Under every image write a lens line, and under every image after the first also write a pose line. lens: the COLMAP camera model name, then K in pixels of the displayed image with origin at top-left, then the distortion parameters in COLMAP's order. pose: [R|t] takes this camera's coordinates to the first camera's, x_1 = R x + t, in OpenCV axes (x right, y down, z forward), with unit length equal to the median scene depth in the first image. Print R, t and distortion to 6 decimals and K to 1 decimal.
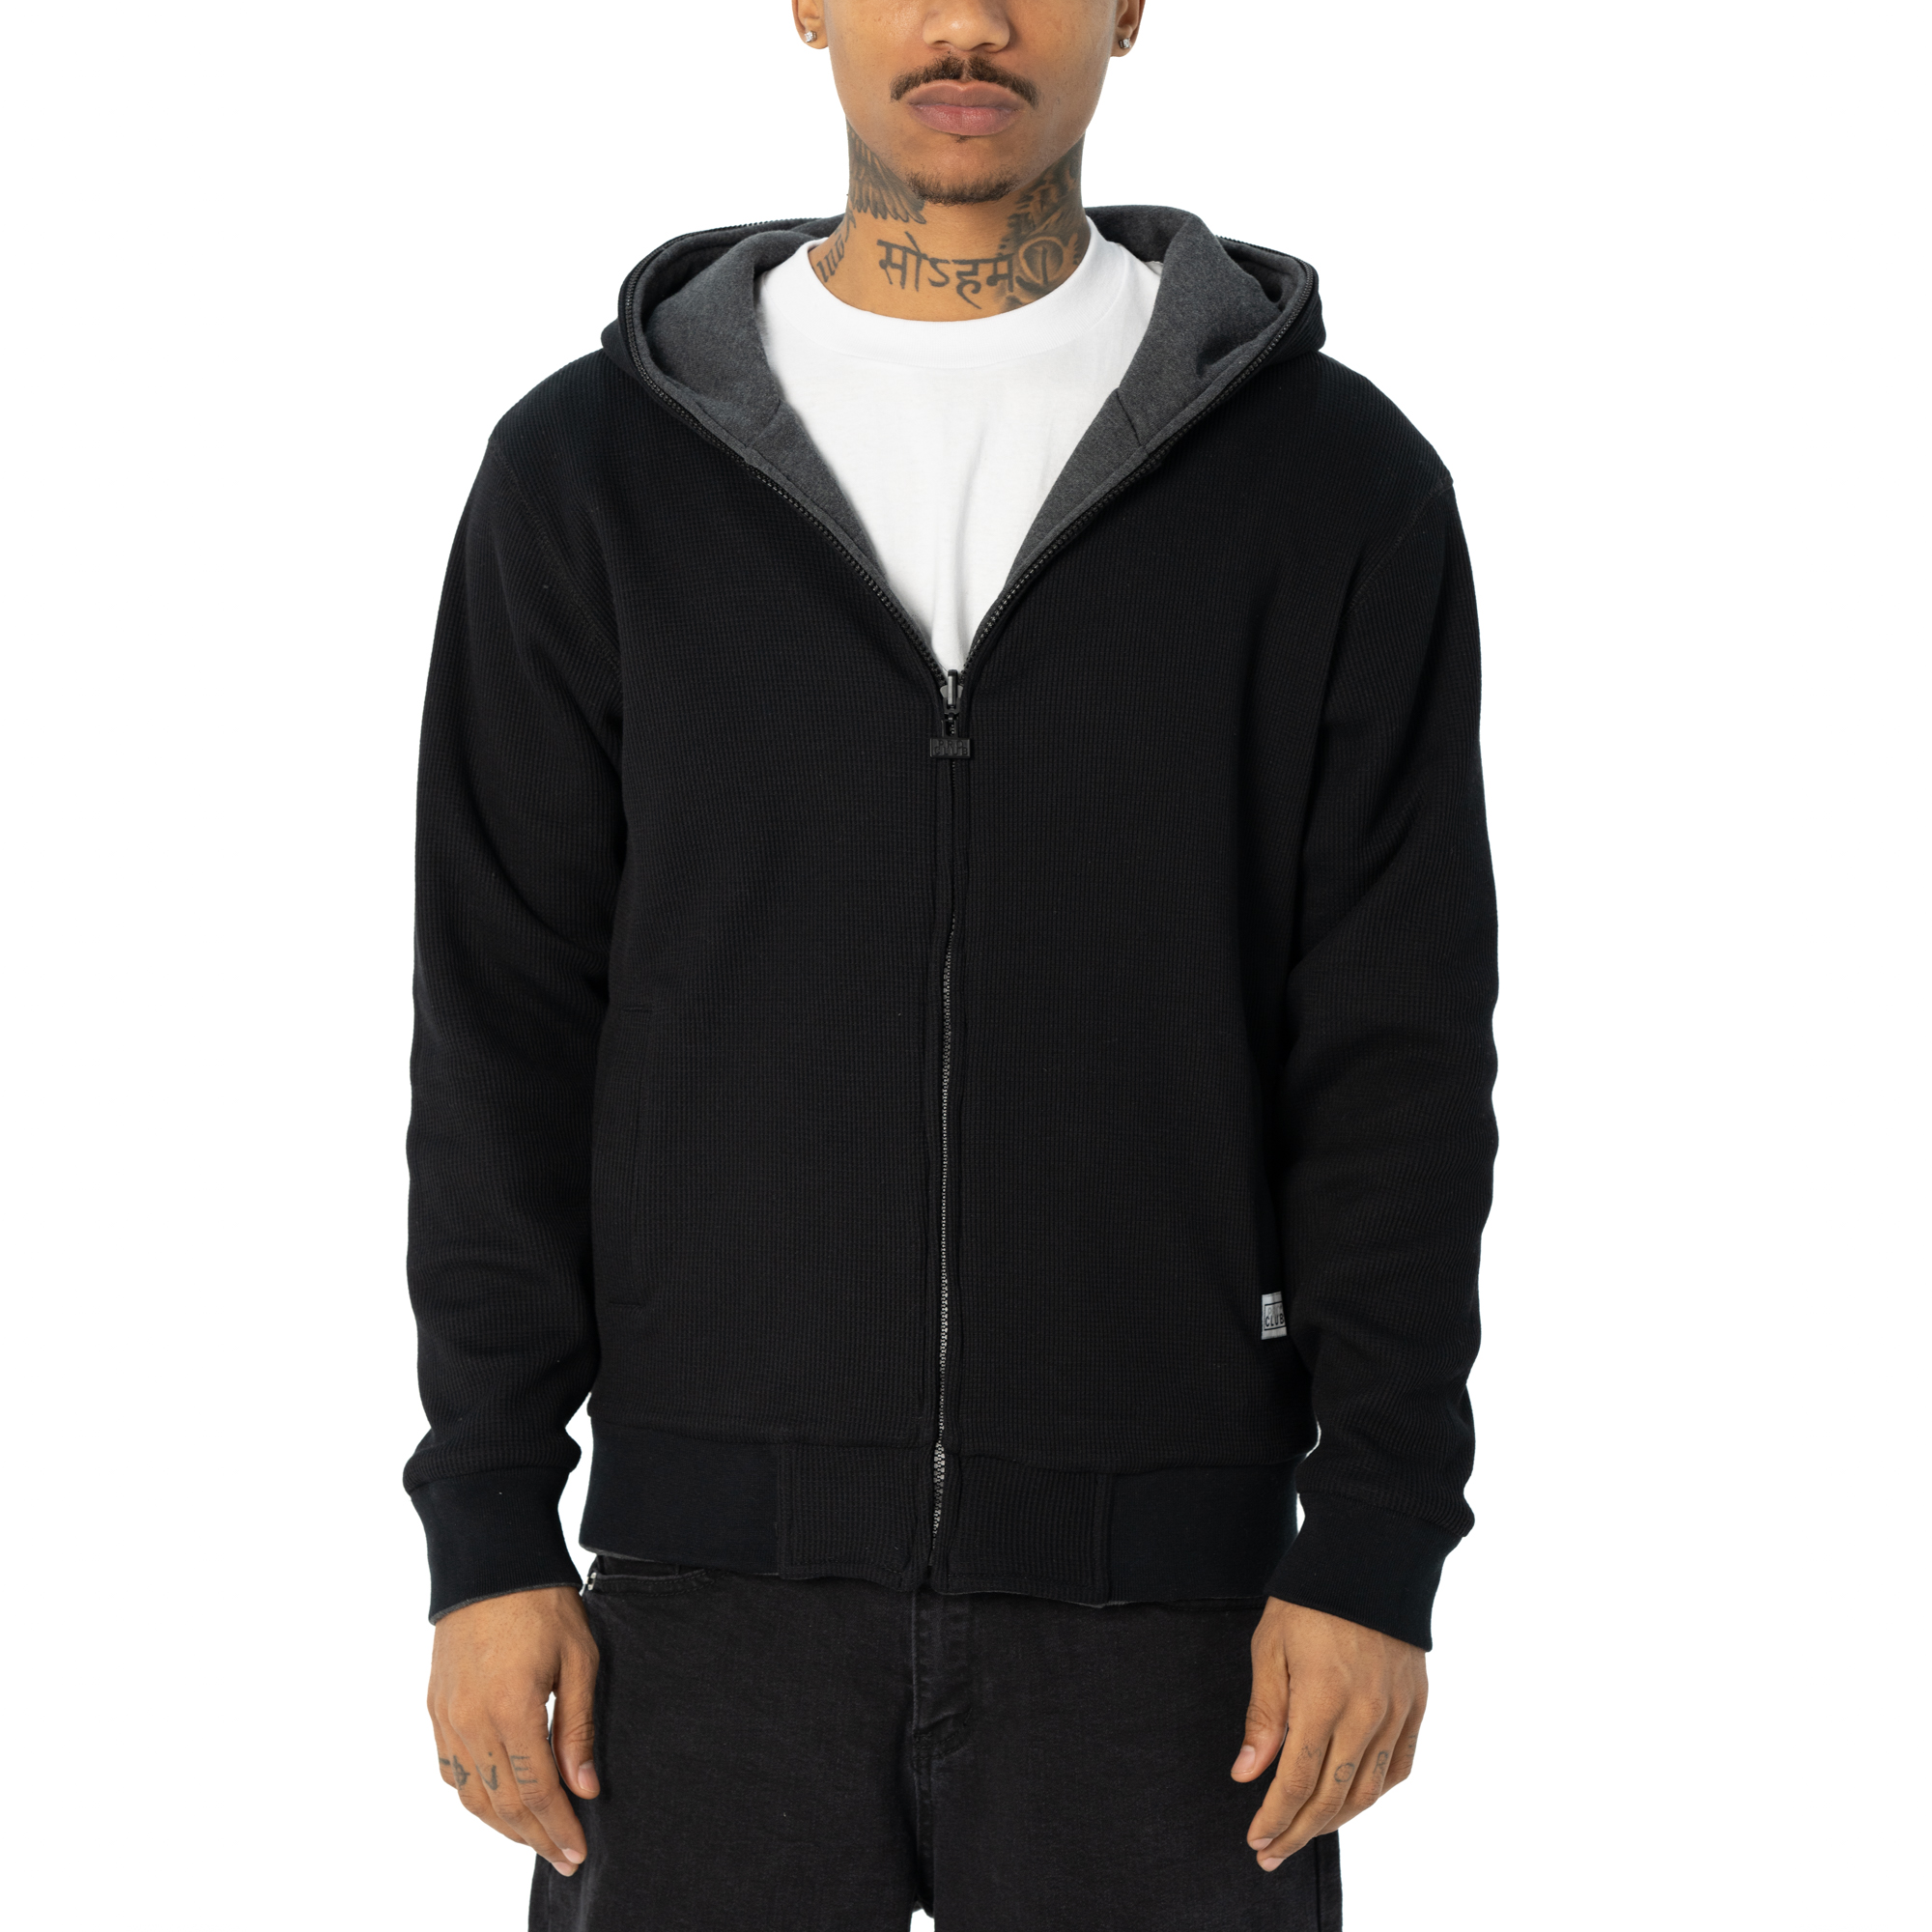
lens RADIAL K [[8245.6, 0, 966.6], [0, 8245.6, 961.9], [0, 0, 1]] dist [1.033735, 0.000000]
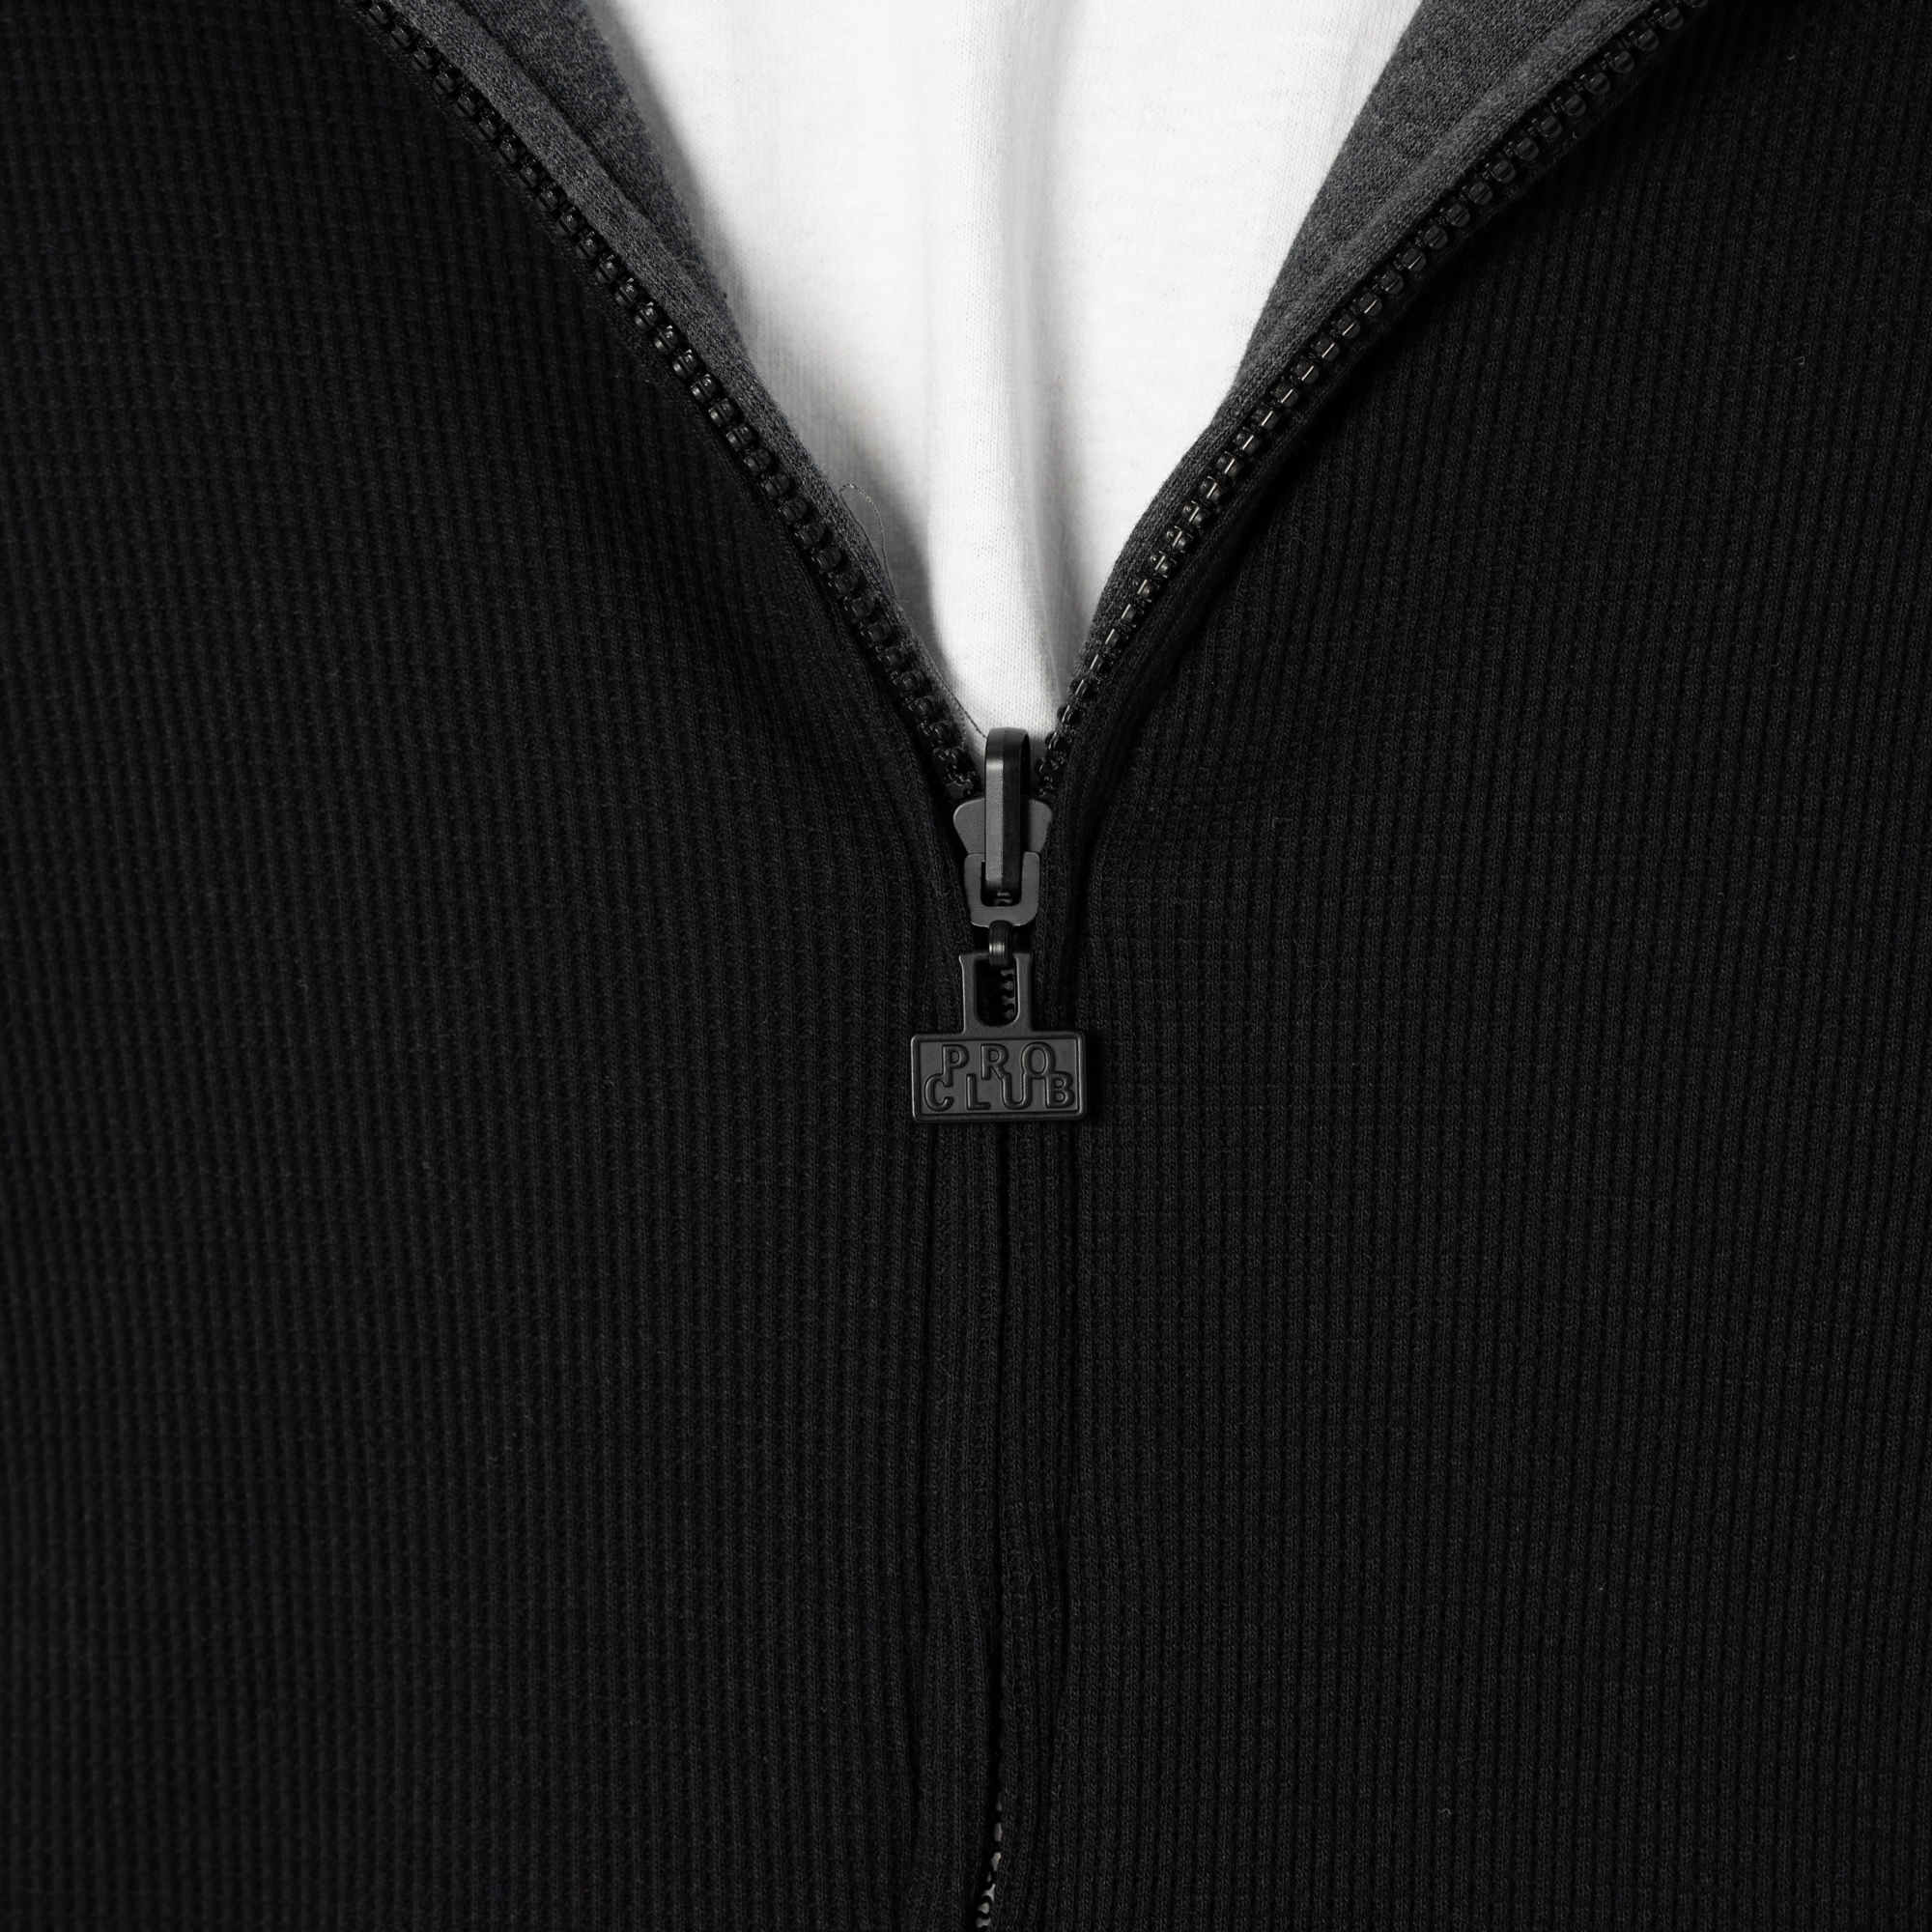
lens RADIAL K [[8245.6, 0, 958.4], [0, 8245.6, 967.7], [0, 0, 1]] dist [1.033735, 0.000000]
pose [[0.999756, 0.022062, 0.001386, -0.003361], [-0.022016, 0.999385, -0.027286, -0.022402], [-0.001987, 0.027249, 0.999627, 0.771086]]
